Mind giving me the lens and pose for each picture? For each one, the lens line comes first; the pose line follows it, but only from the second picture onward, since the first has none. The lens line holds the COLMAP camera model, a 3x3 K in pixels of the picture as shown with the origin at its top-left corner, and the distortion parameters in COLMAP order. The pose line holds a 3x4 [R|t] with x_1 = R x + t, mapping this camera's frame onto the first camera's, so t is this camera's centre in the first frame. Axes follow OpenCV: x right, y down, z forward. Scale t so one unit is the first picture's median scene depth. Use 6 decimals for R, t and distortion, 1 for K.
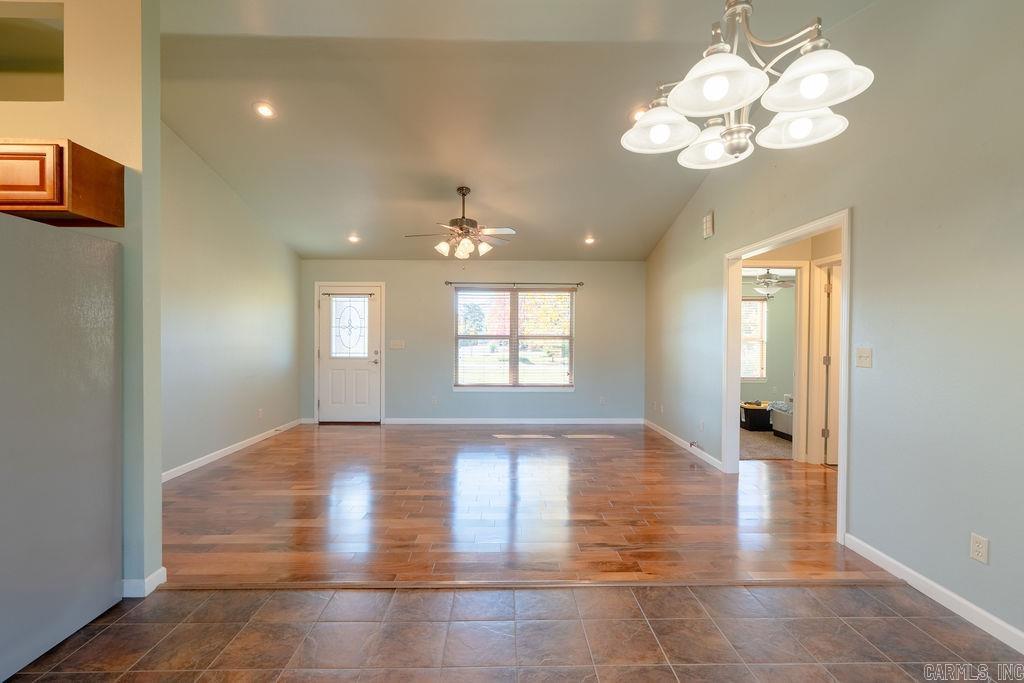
lens RADIAL K [[473.3, 0, 536.3], [0, 473.3, 342.7], [0, 0, 1]] dist [0.000007, -0.000004]
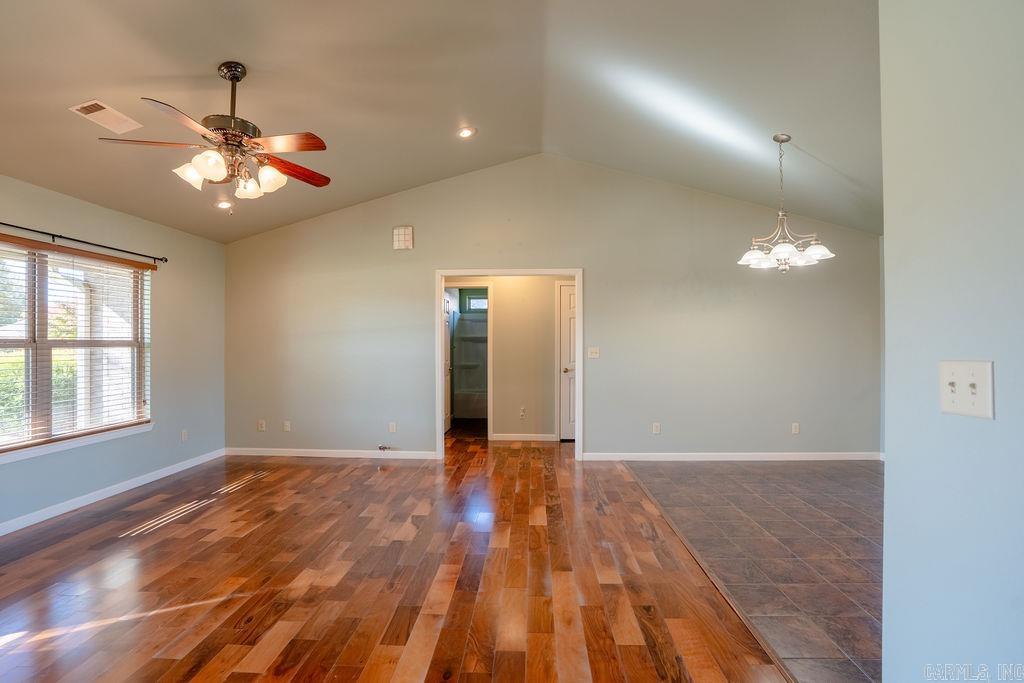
lens RADIAL K [[464.0, 0, 512.0], [0, 464.0, 341.5], [0, 0, 1]] dist [-0.048461, 0.020615]
pose [[0.101901, -0.002857, 0.994790, -0.827181], [0.014043, 0.999900, 0.001433, -0.013648], [-0.994695, 0.013824, 0.101931, 0.833152]]
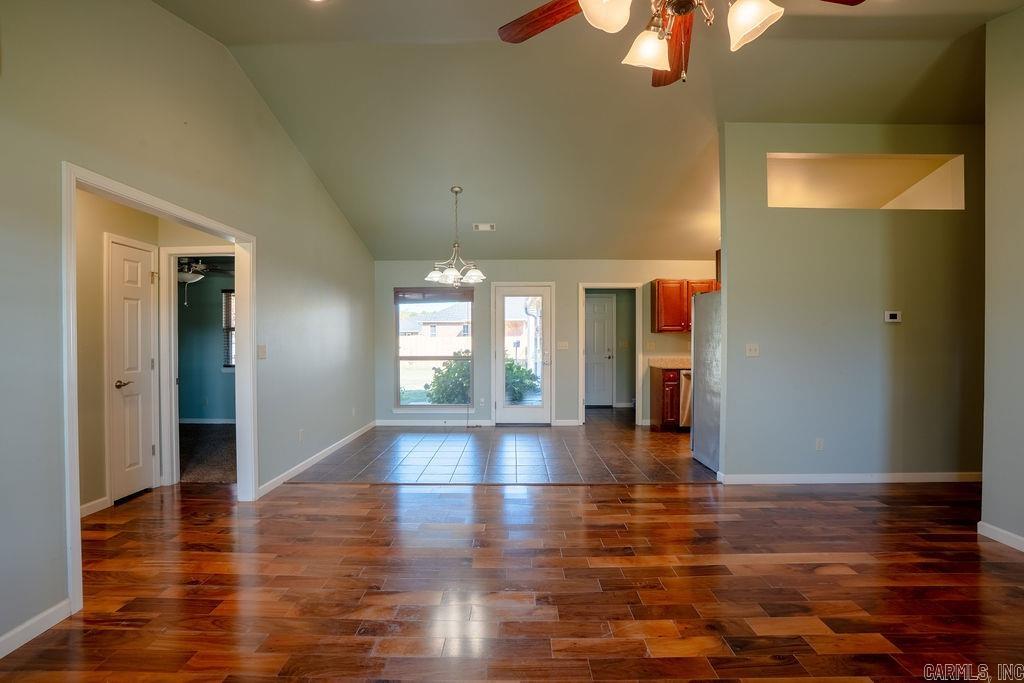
lens RADIAL K [[464.0, 0, 512.0], [0, 464.0, 341.5], [0, 0, 1]] dist [-0.048461, 0.020615]
pose [[-0.996602, -0.006977, 0.082066, -0.100601], [-0.005823, 0.999881, 0.014290, -0.014651], [-0.082156, 0.013764, -0.996524, 1.671457]]
